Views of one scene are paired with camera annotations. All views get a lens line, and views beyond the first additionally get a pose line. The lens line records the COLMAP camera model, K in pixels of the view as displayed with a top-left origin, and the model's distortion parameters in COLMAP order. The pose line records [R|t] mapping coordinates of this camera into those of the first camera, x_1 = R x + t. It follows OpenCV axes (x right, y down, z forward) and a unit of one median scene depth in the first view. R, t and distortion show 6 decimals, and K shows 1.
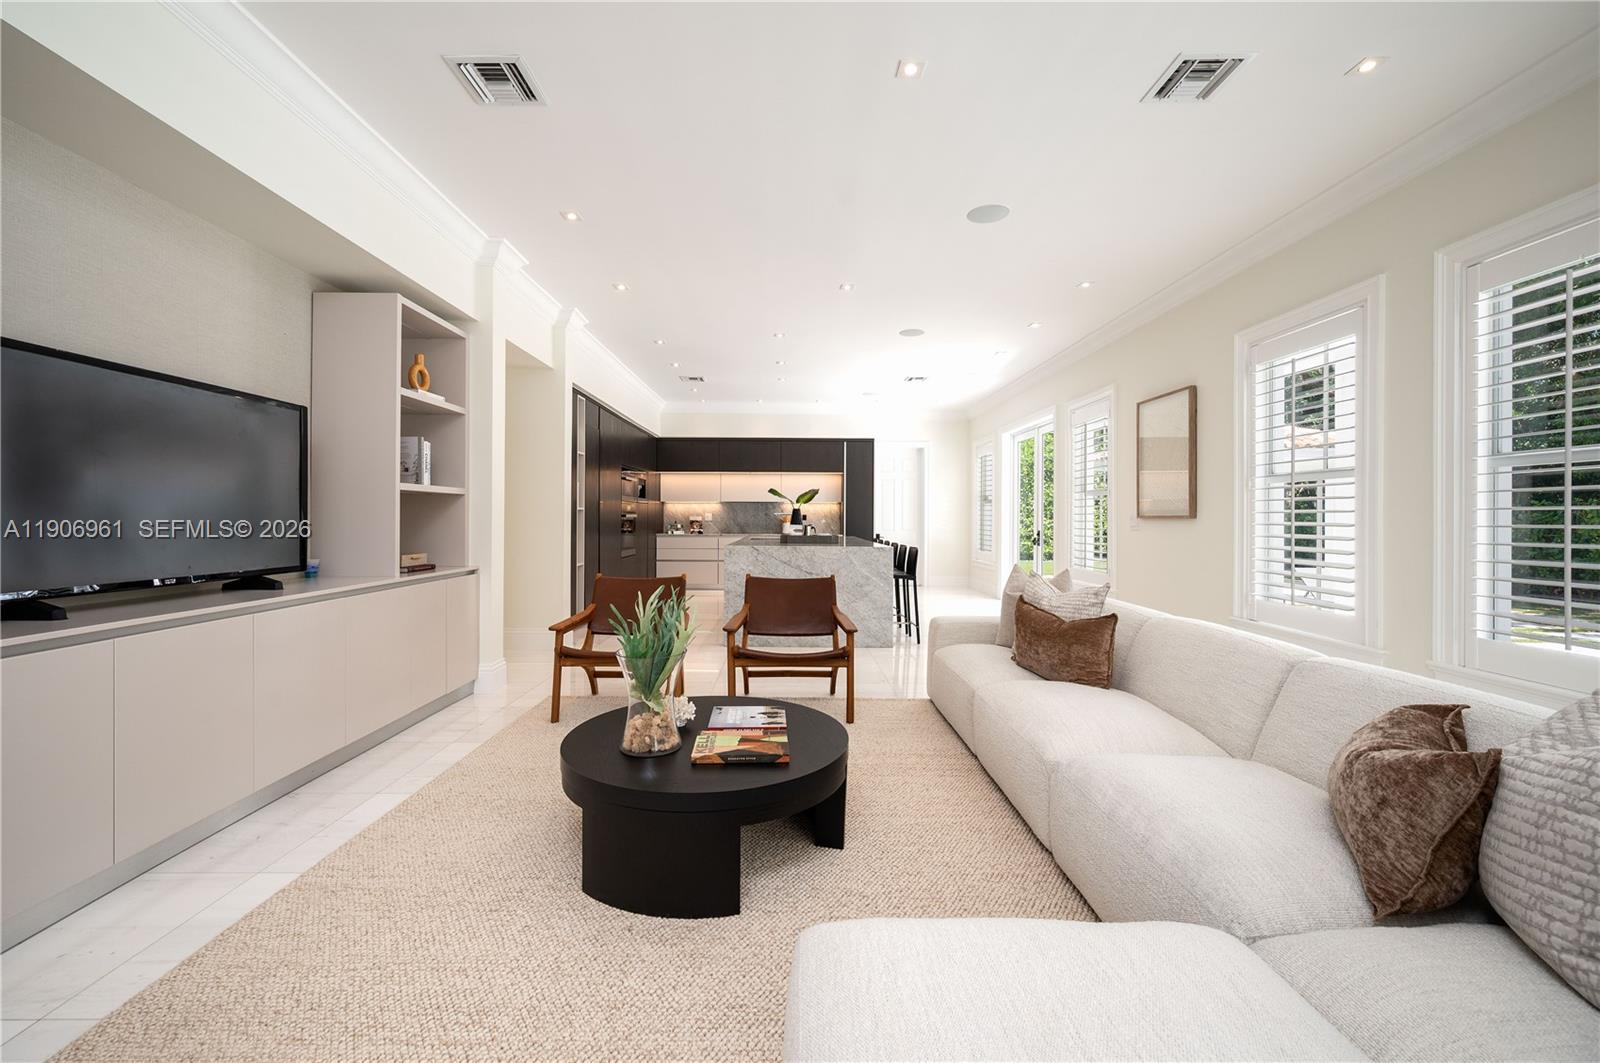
lens RADIAL K [[654.9, 0, 794.7], [0, 654.9, 521.8], [0, 0, 1]] dist [0.000383, -0.000069]
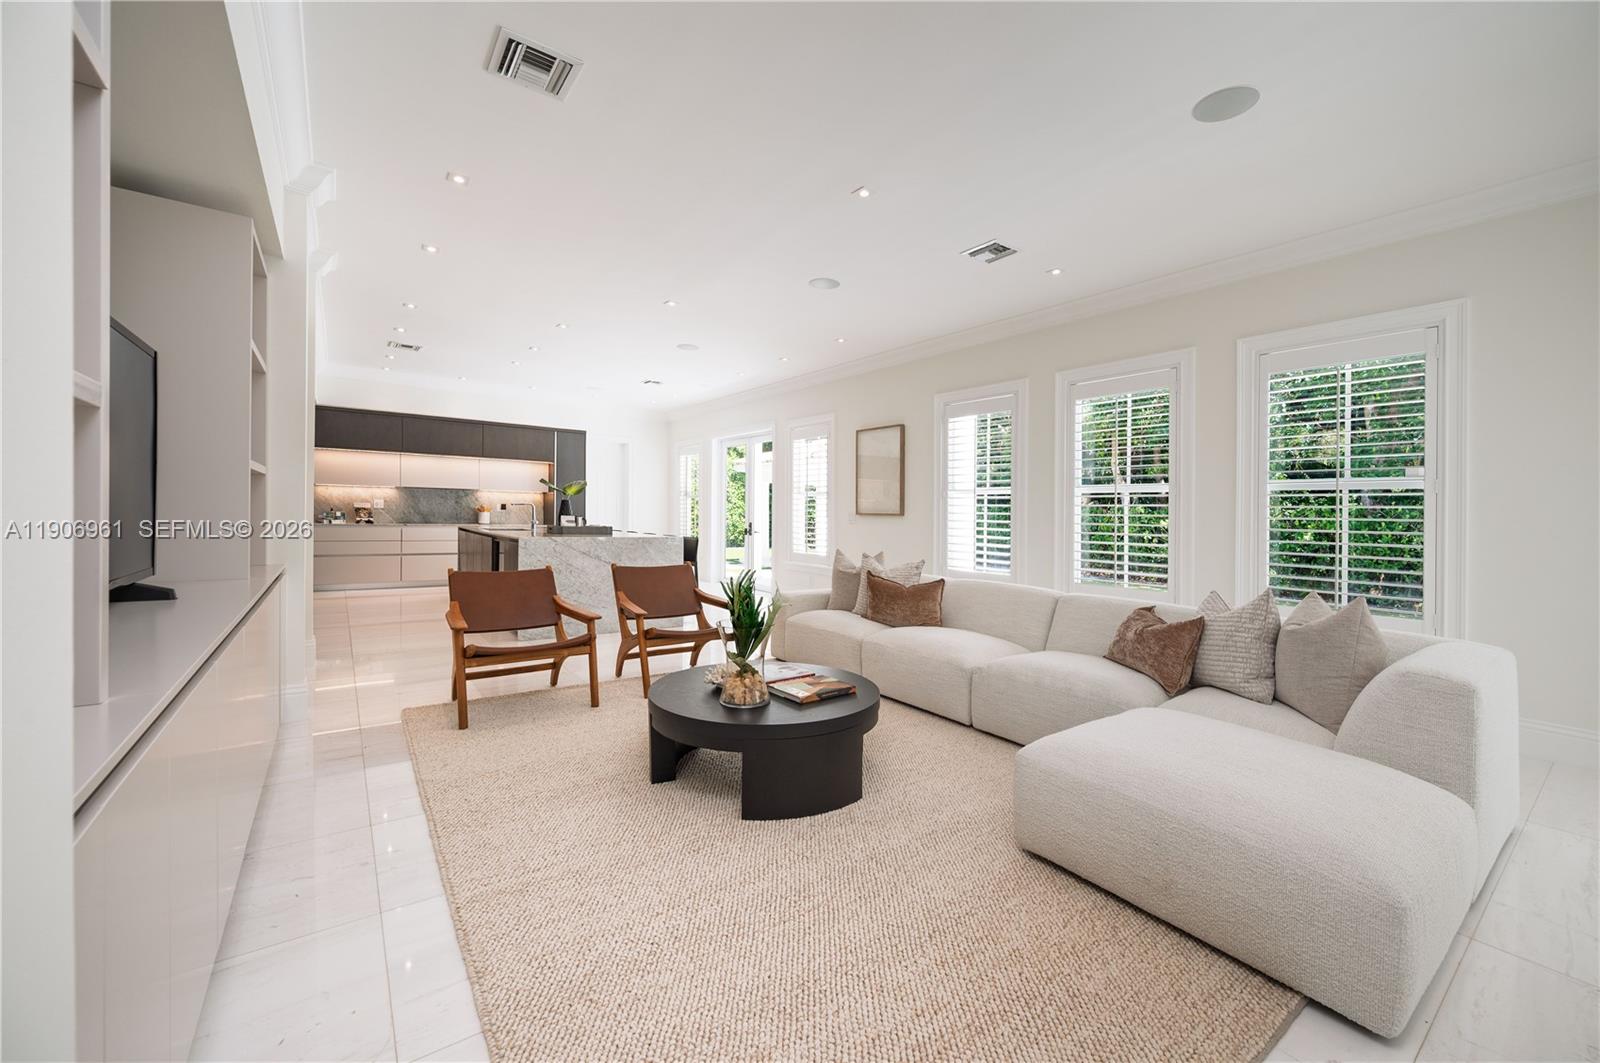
lens RADIAL K [[632.8, 0, 814.3], [0, 632.8, 512.6], [0, 0, 1]] dist [0.001728, -0.000029]
pose [[0.803087, 0.016367, 0.595638, -0.316263], [-0.016511, 0.999850, -0.005213, -0.001944], [-0.595634, -0.005648, 0.803236, -0.009166]]
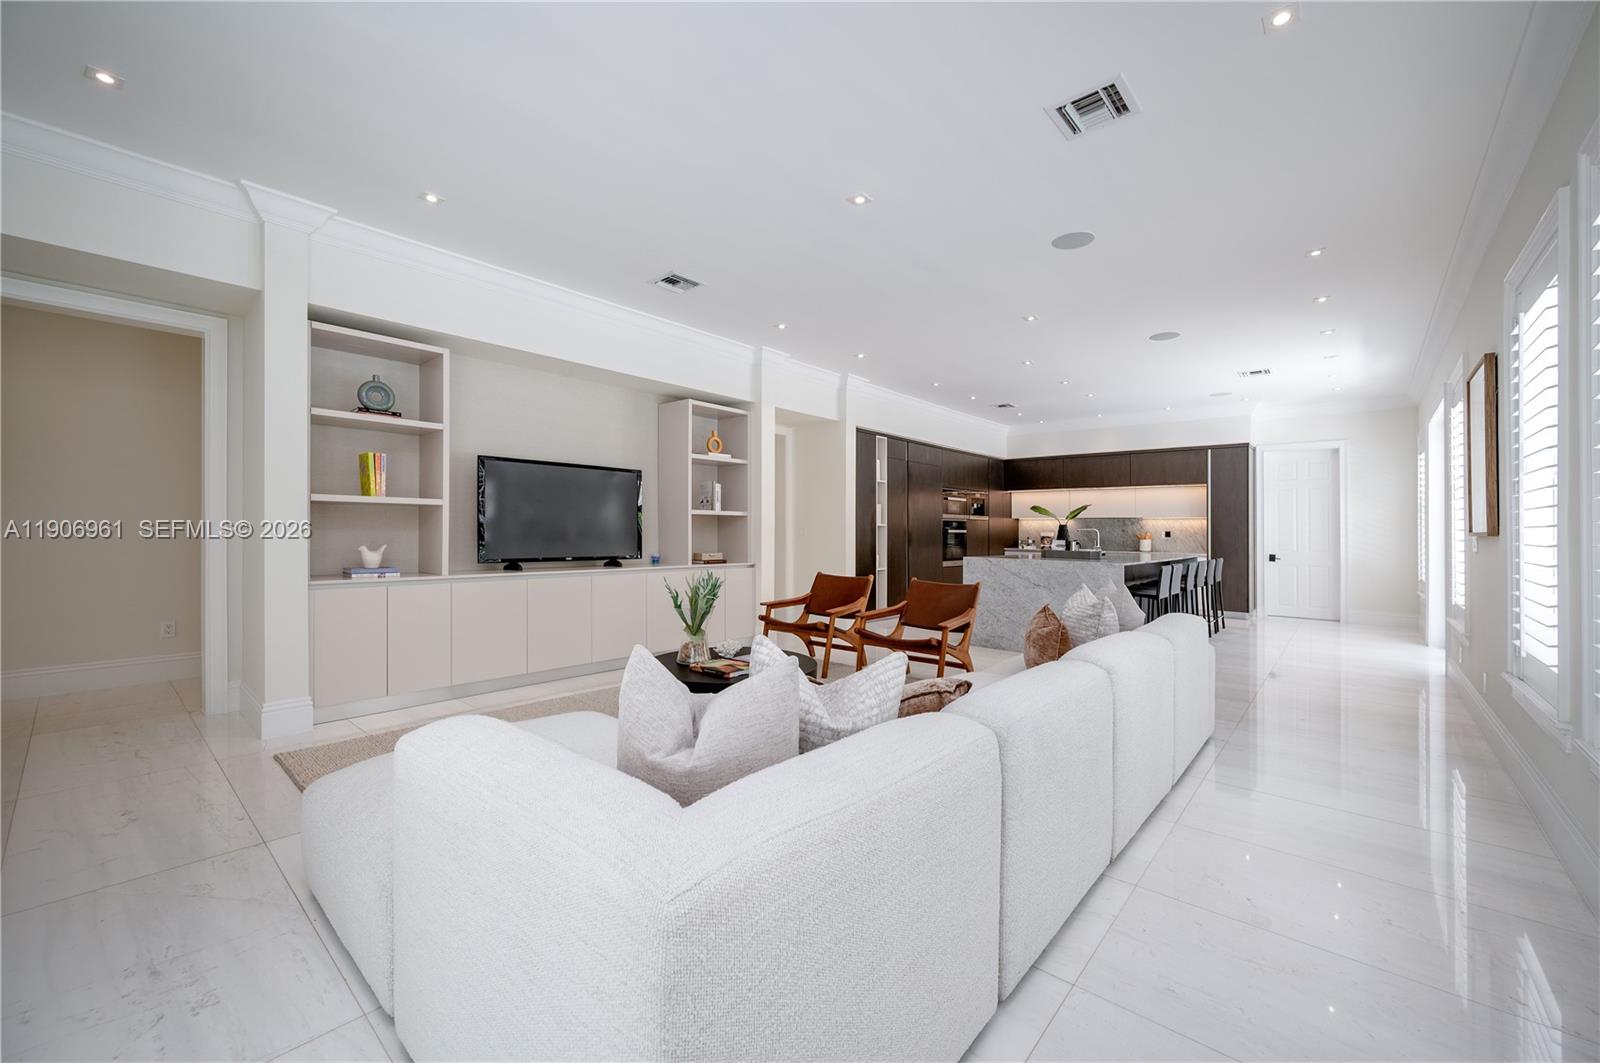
lens RADIAL K [[635.5, 0, 794.2], [0, 635.5, 534.5], [0, 0, 1]] dist [-0.001471, -0.000195]
pose [[0.743127, 0.007952, -0.669104, 0.418035], [-0.011911, 0.999928, -0.001345, 0.002205], [0.669045, 0.008970, 0.743168, -0.028854]]
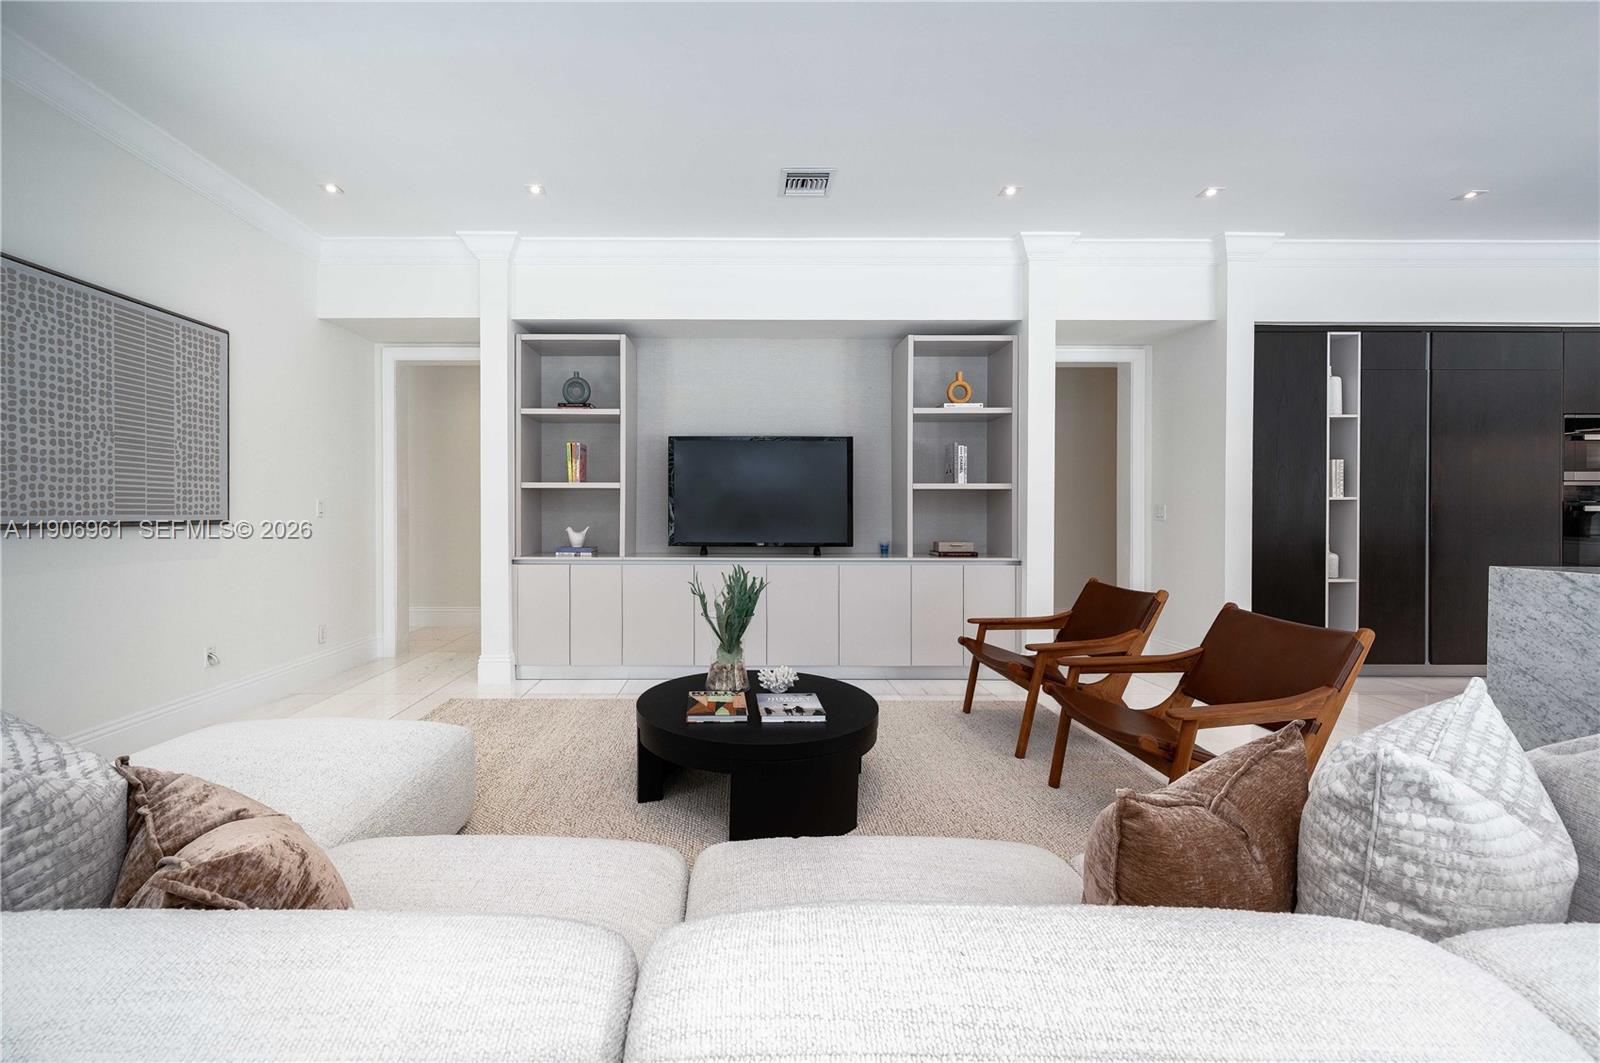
lens RADIAL K [[643.6, 0, 798.7], [0, 643.6, 524.3], [0, 0, 1]] dist [-0.008106, -0.000071]
pose [[-0.003731, 0.016364, -0.999859, 0.384207], [-0.007576, 0.999837, 0.016392, 0.000498], [0.999964, 0.007636, -0.003606, 0.465515]]
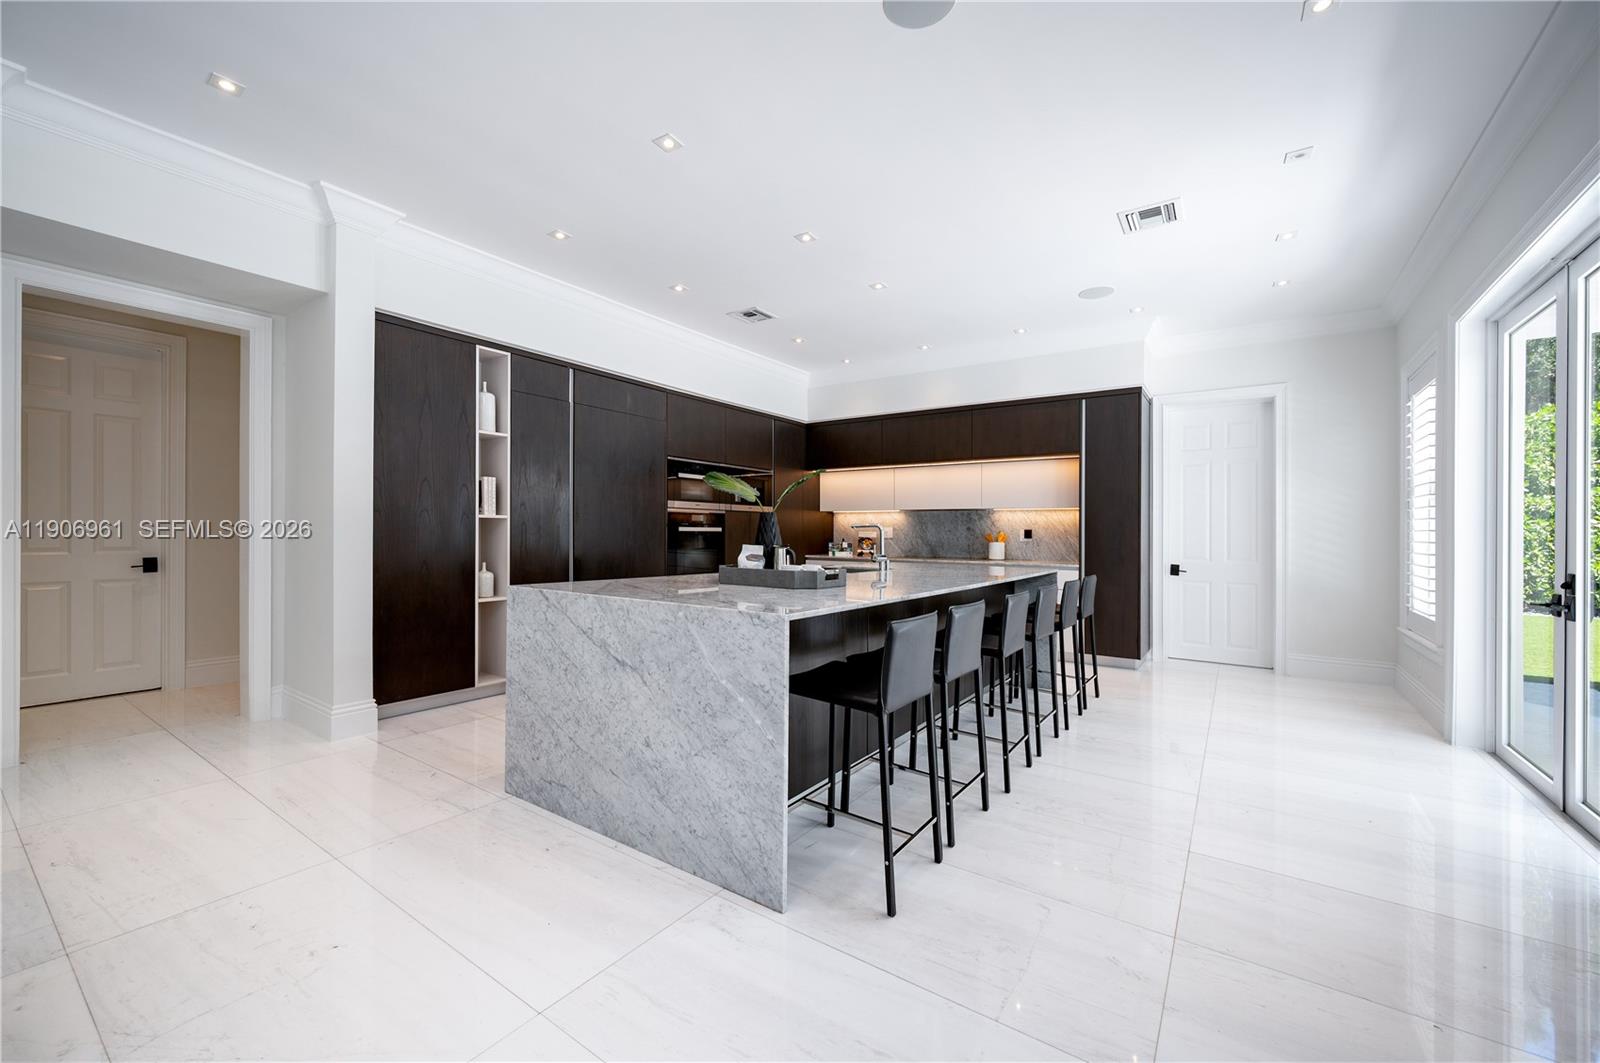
lens RADIAL K [[638.4, 0, 796.2], [0, 638.4, 539.4], [0, 0, 1]] dist [0.002610, 0.000163]
pose [[0.815279, 0.010357, -0.578976, 0.345057], [-0.010851, 0.999938, 0.002608, -0.001574], [0.578967, 0.004156, 0.815340, 0.734707]]
